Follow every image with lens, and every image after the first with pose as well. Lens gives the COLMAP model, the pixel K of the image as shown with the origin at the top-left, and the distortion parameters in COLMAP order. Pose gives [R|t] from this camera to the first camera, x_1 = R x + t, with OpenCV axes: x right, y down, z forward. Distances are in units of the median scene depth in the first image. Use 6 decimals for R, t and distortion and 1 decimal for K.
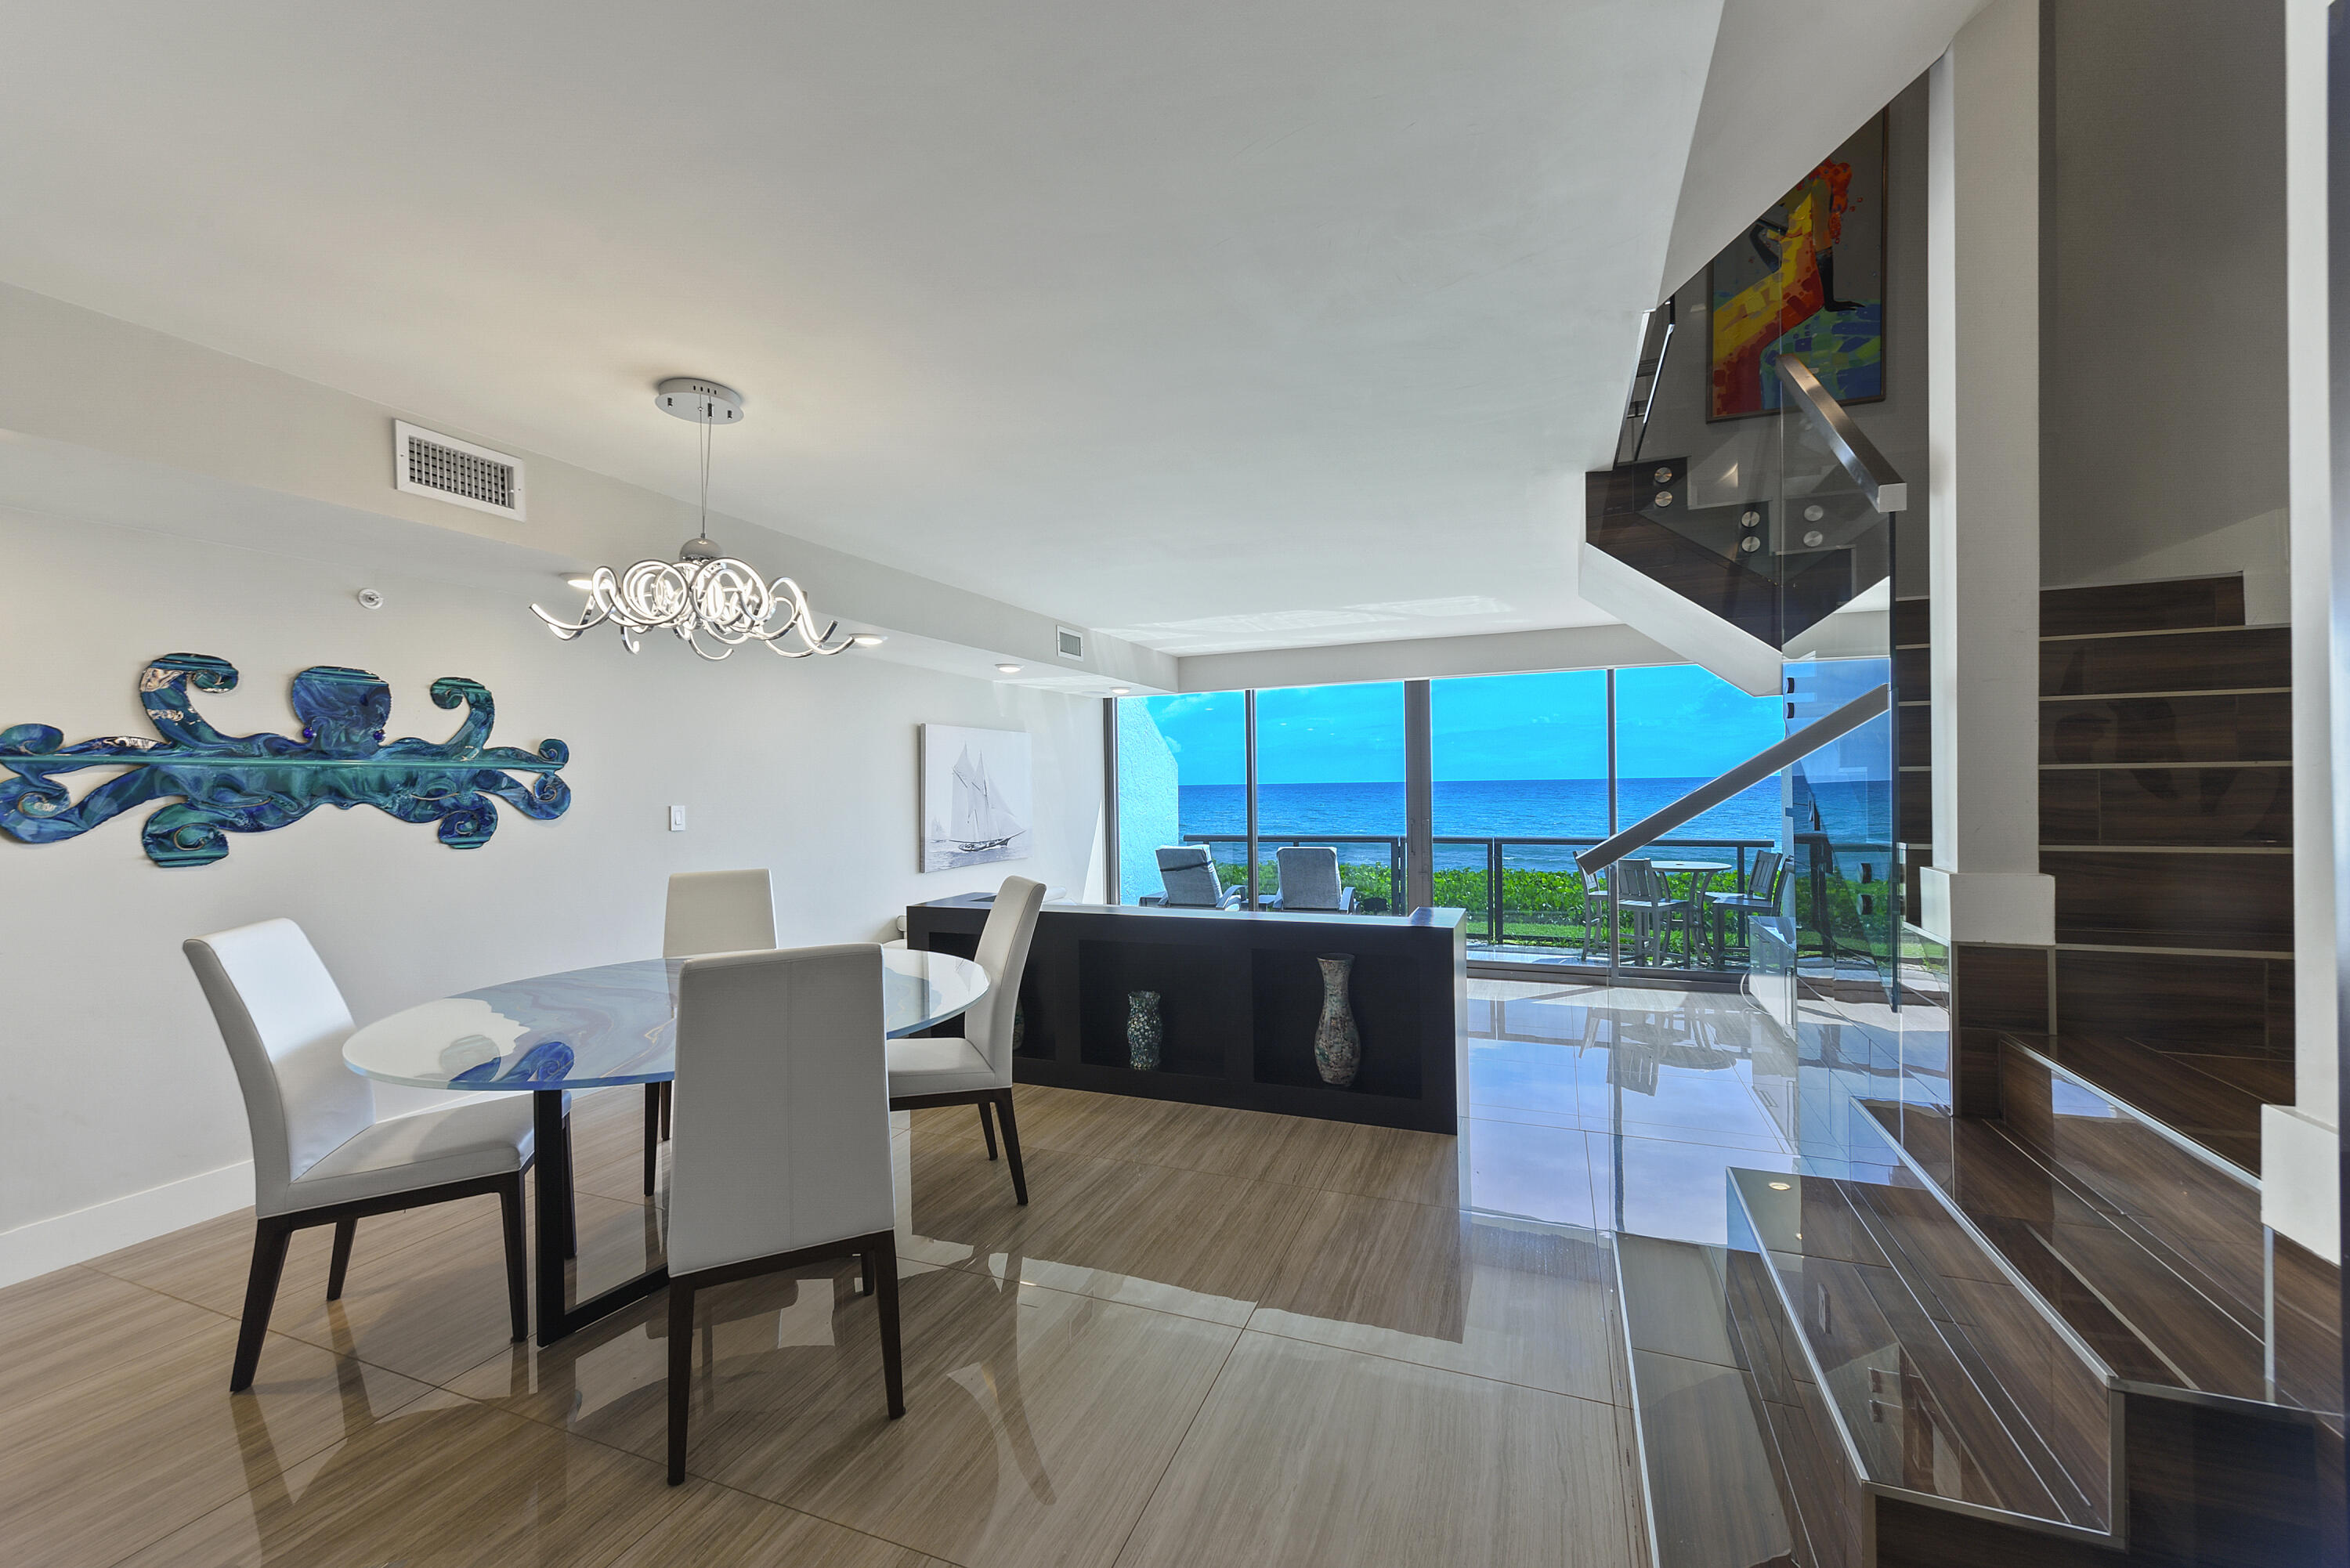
lens RADIAL K [[906.8, 0, 1175.0], [0, 906.8, 784.0], [0, 0, 1]] dist [0.000017, -0.000035]
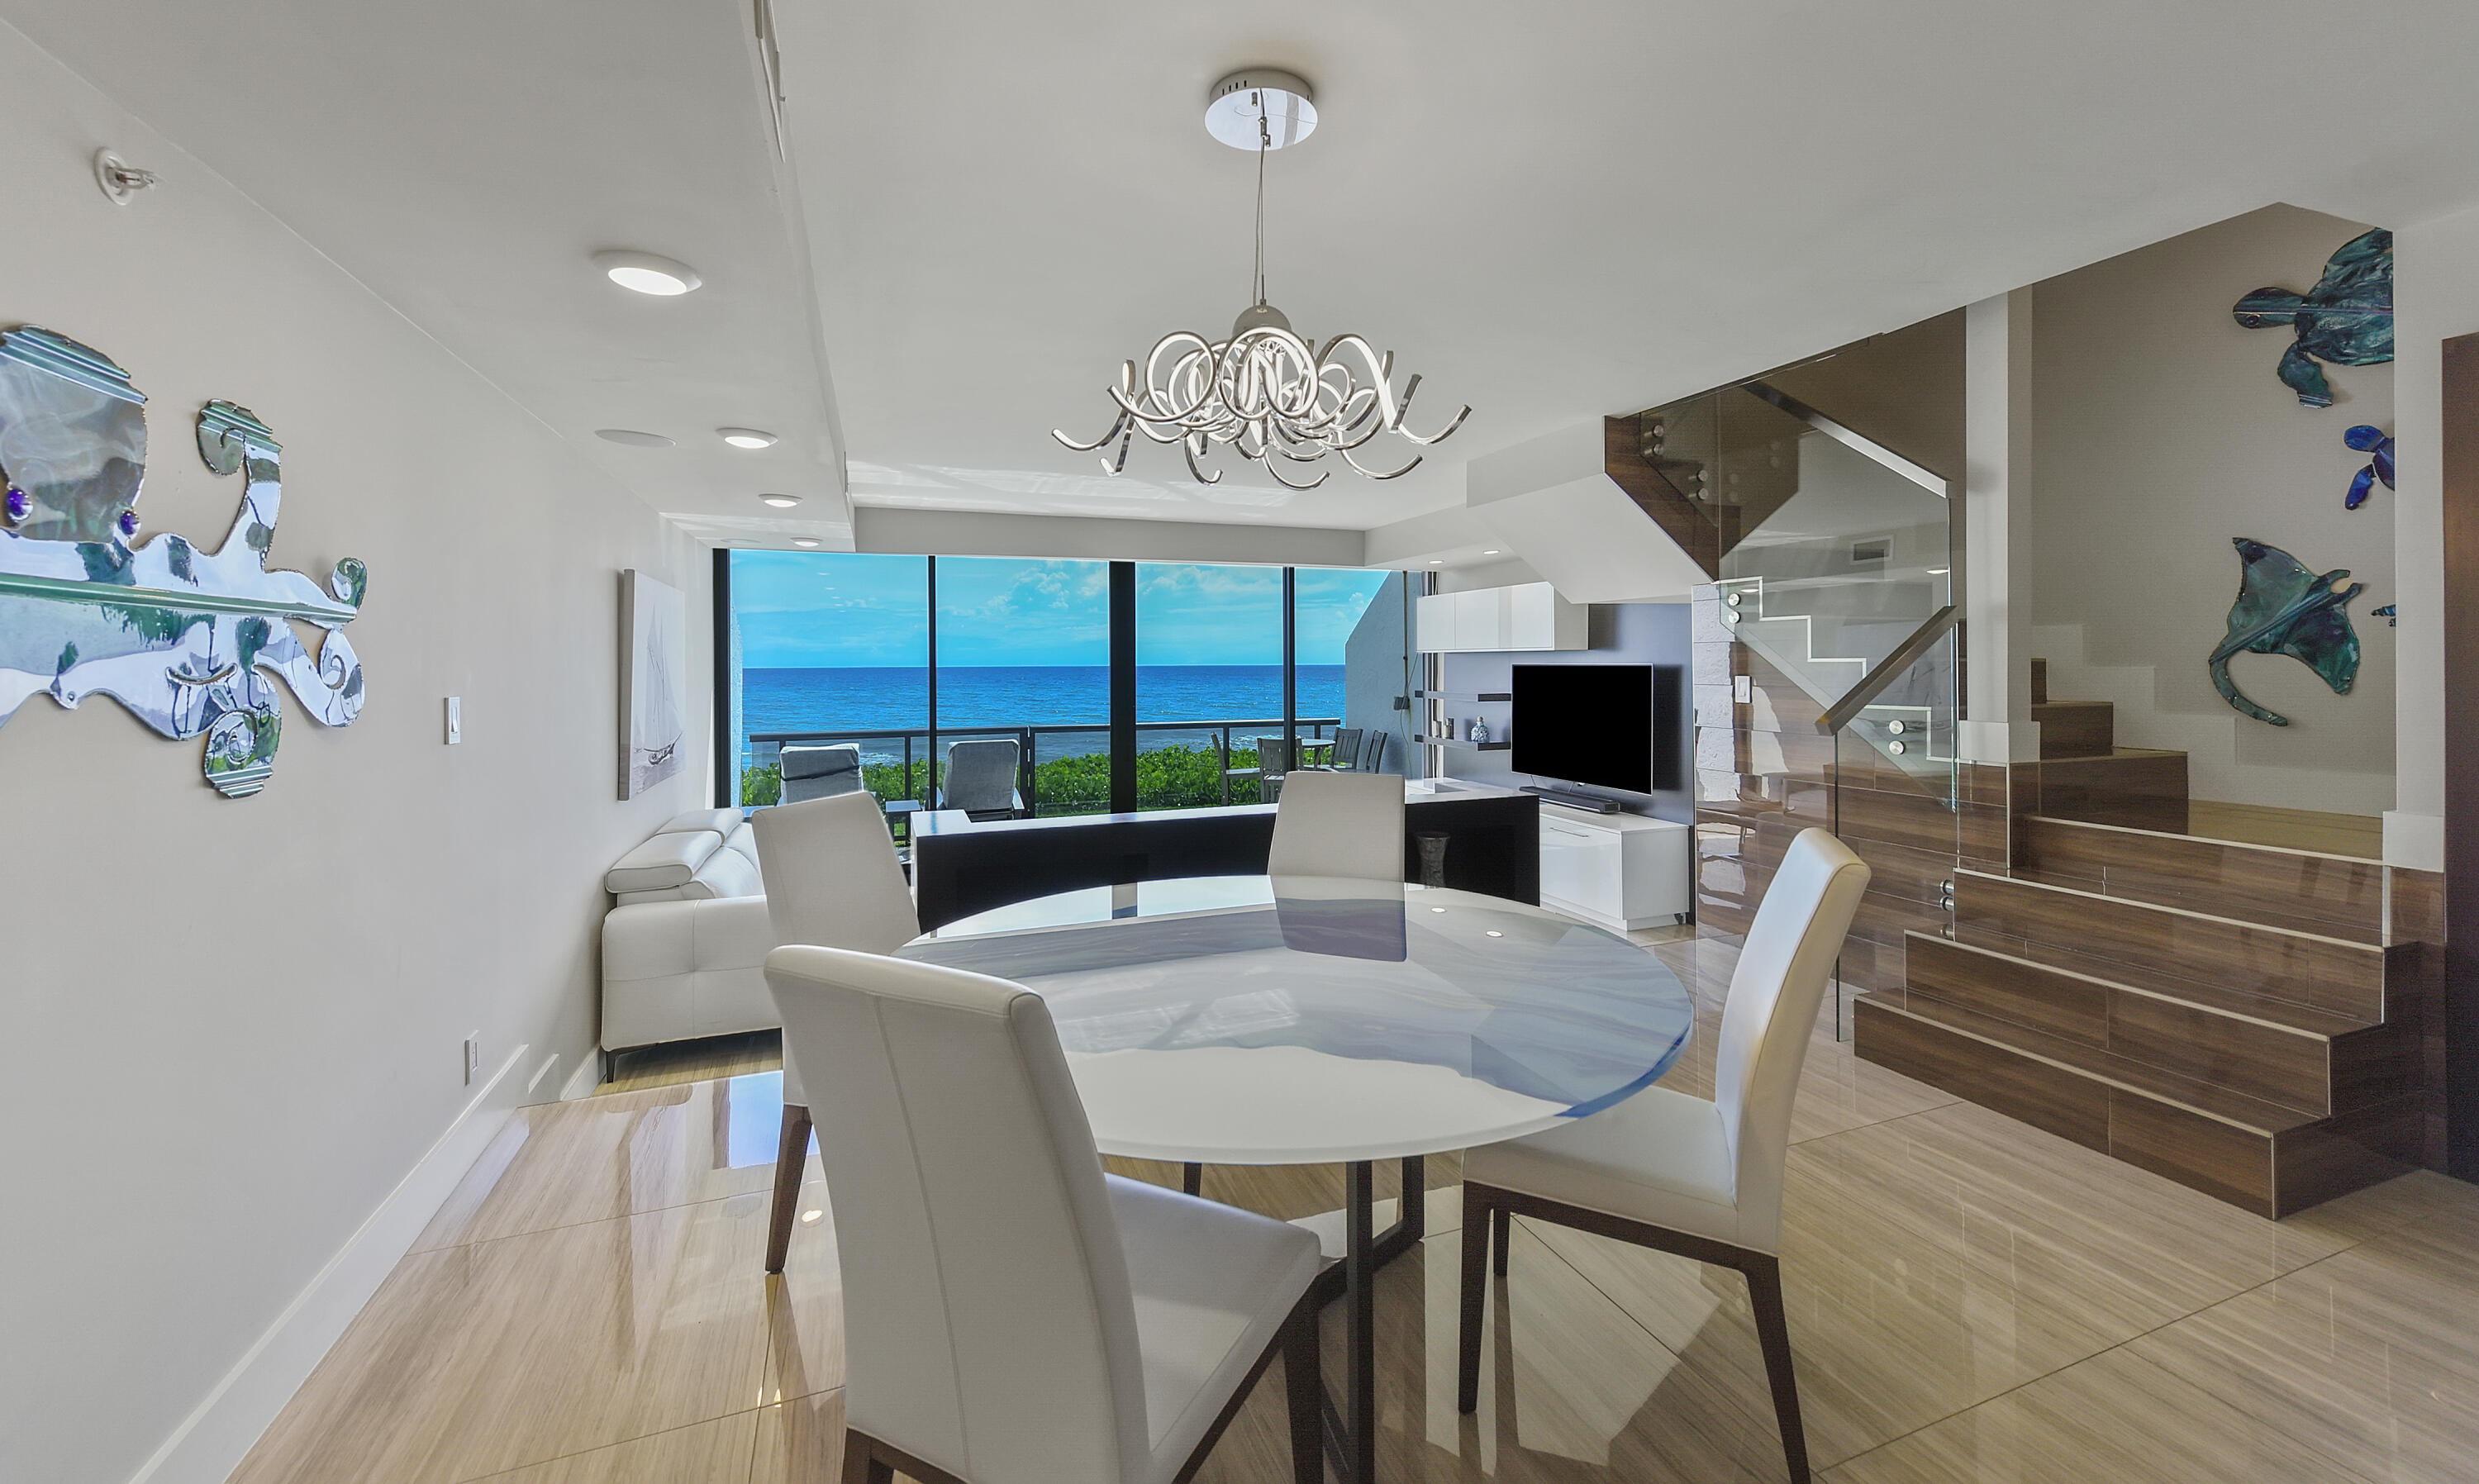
lens RADIAL K [[990.8, 0, 1237.6], [0, 990.8, 688.2], [0, 0, 1]] dist [0.000104, 0.000032]
pose [[0.728747, -0.004138, 0.684770, -0.444464], [-0.007939, 0.999864, 0.014490, 0.004663], [-0.684737, -0.015995, 0.728615, 0.192873]]
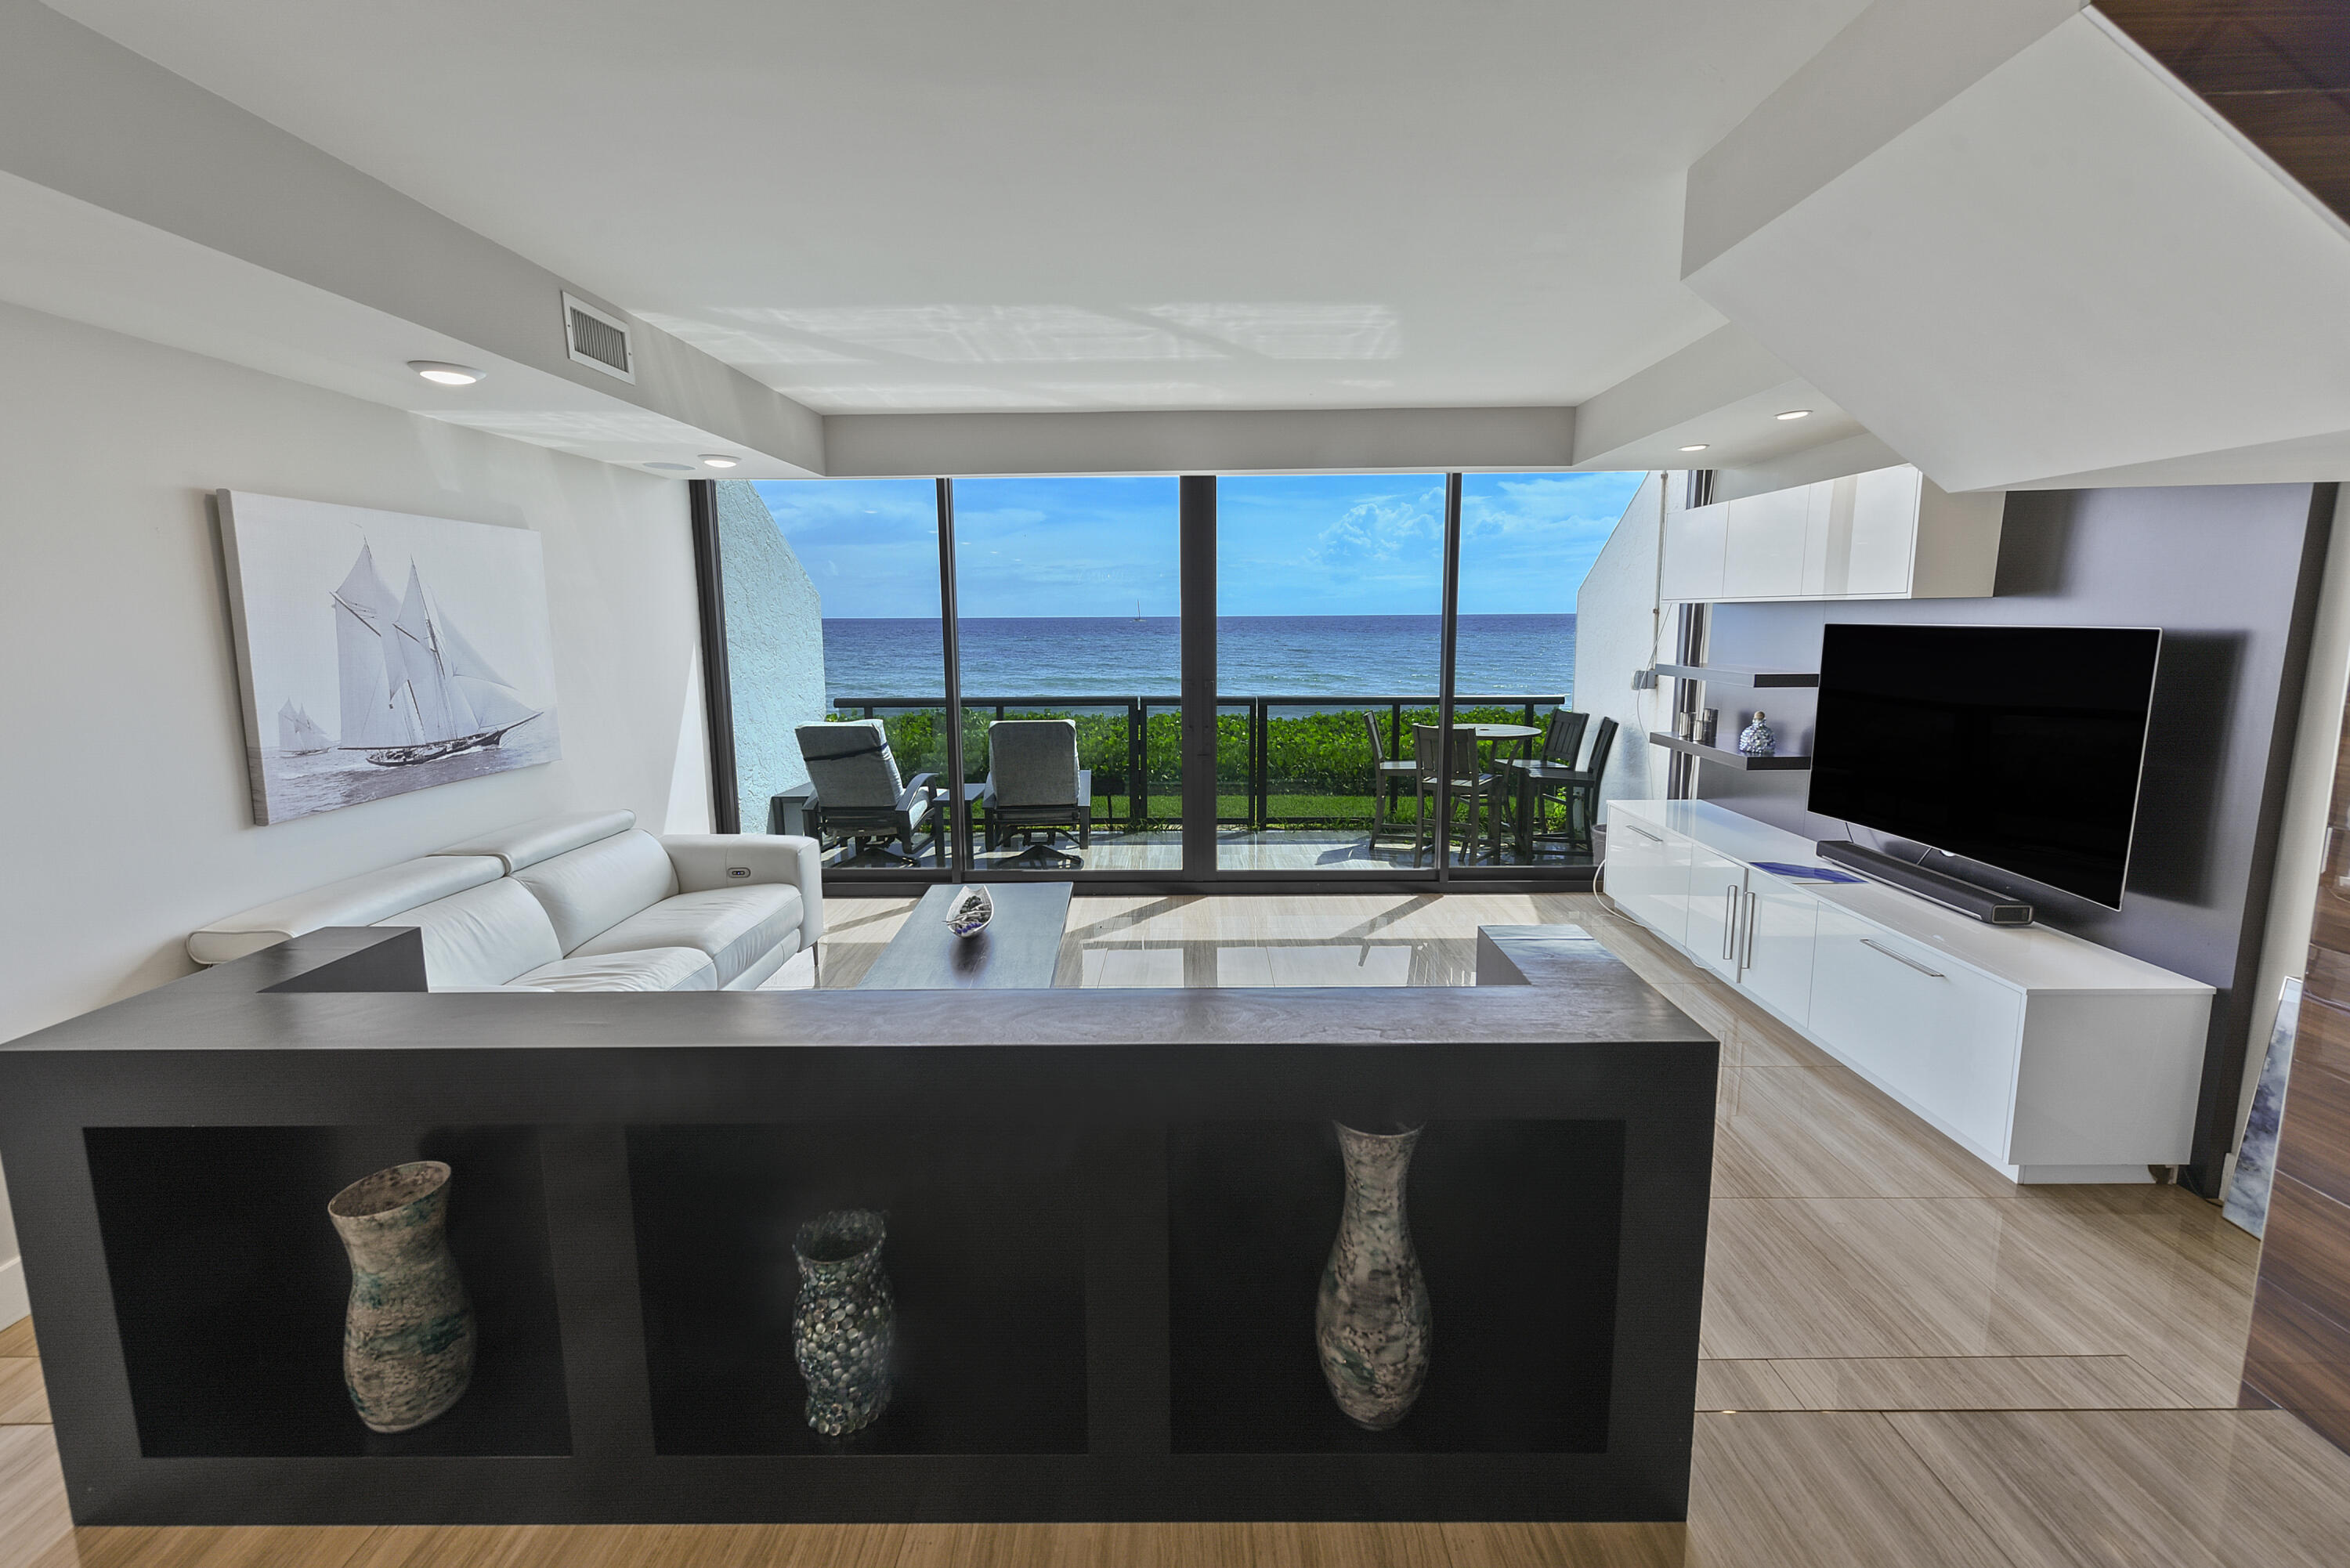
lens RADIAL K [[961.8, 0, 1177.9], [0, 961.8, 756.1], [0, 0, 1]] dist [0.003972, 0.000075]
pose [[0.930615, -0.043866, 0.363362, -0.024865], [-0.007861, 0.990167, 0.139670, -0.008064], [-0.365916, -0.132836, 0.921119, 0.388671]]
